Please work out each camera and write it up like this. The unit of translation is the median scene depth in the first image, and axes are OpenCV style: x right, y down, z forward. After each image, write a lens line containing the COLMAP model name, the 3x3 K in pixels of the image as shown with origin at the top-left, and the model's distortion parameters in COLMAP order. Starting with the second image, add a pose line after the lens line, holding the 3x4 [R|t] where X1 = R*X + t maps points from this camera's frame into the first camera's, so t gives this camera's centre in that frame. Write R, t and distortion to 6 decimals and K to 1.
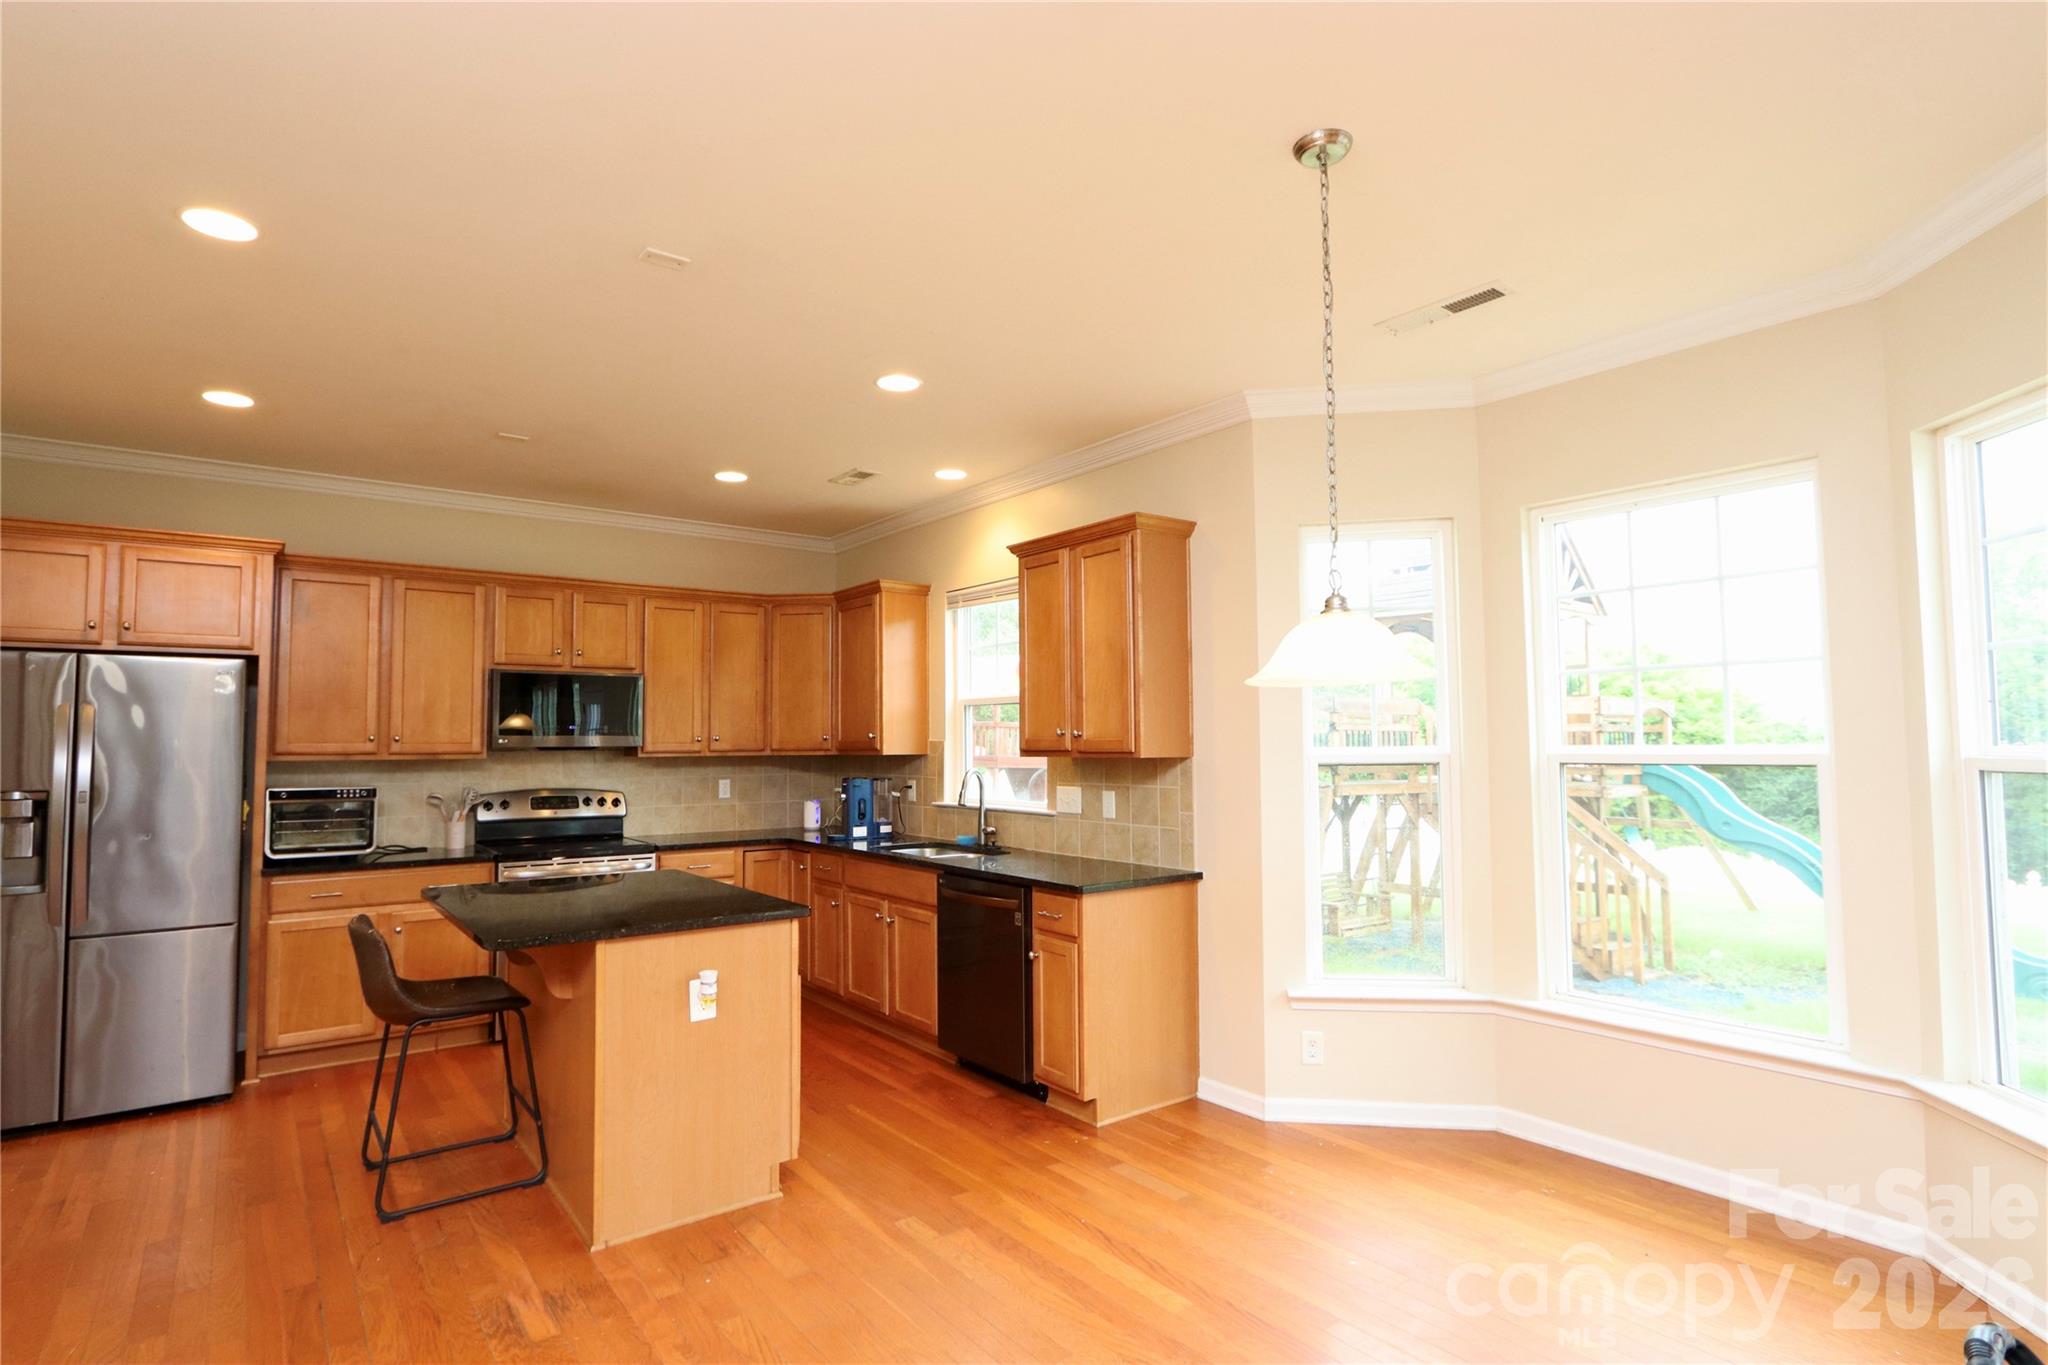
lens RADIAL K [[1039.3, 0, 1024.0], [0, 1039.3, 682.5], [0, 0, 1]] dist [-0.028051, 0.009853]
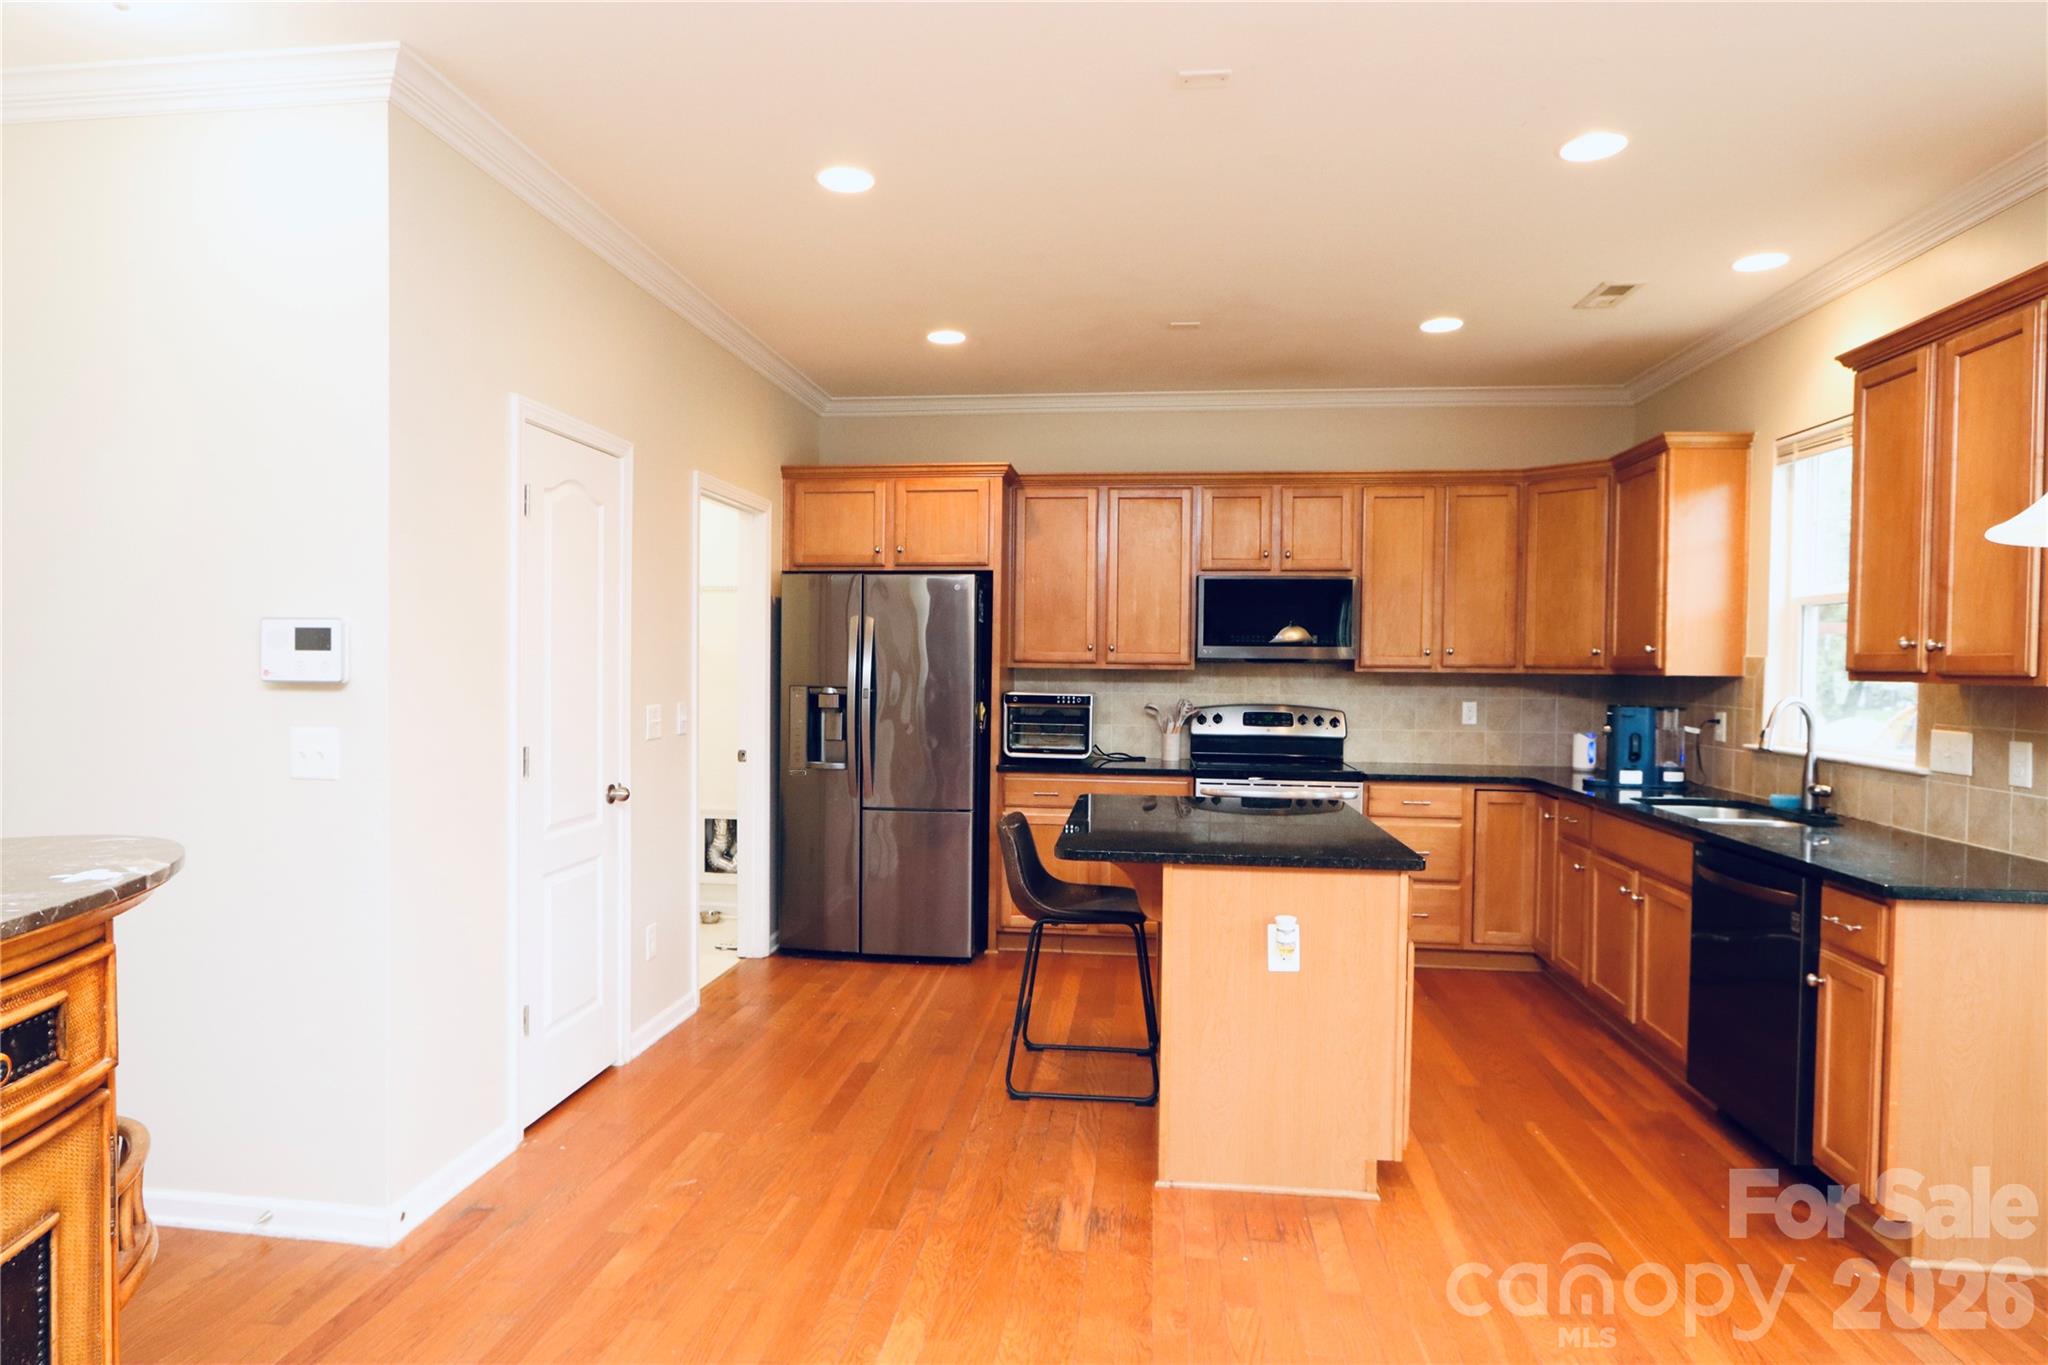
lens RADIAL K [[1180.9, 0, 978.5], [0, 1180.9, 690.7], [0, 0, 1]] dist [-0.004046, 0.000362]
pose [[0.704388, 0.032535, -0.709069, 0.125625], [0.026782, 0.997019, 0.072353, 0.008437], [0.709309, -0.069954, 0.701418, 0.086357]]
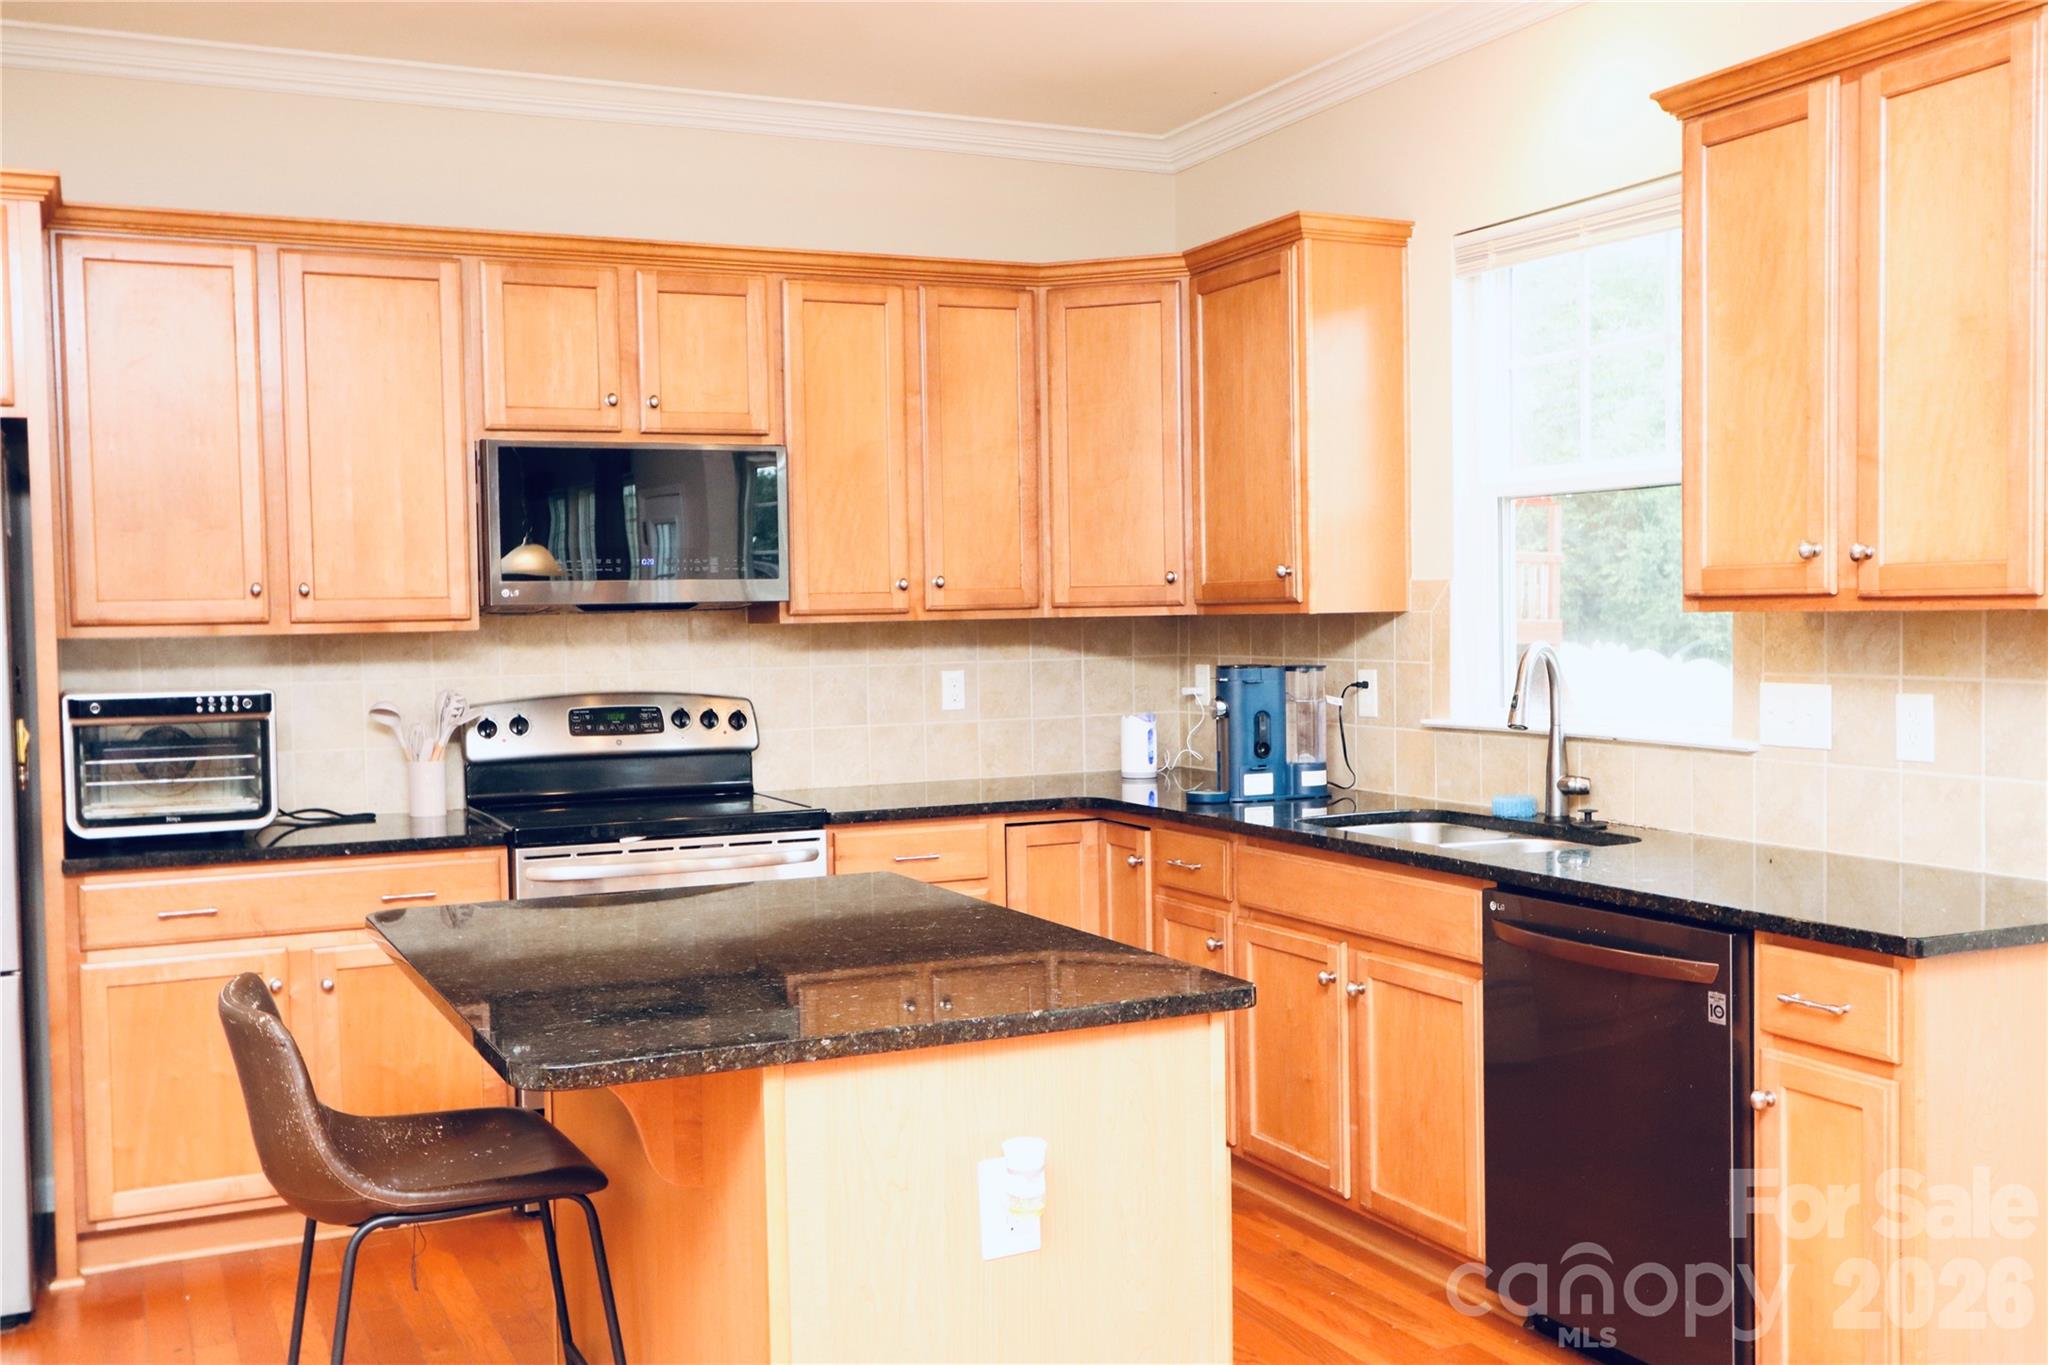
lens RADIAL K [[2013.6, 0, 1024.0], [0, 2013.6, 682.5], [0, 0, 1]] dist [-0.000382, 0.012927]
pose [[0.978020, -0.003164, -0.208486, -0.085086], [0.023919, 0.994987, 0.097103, 0.014196], [0.207133, -0.099956, 0.973193, 0.151331]]
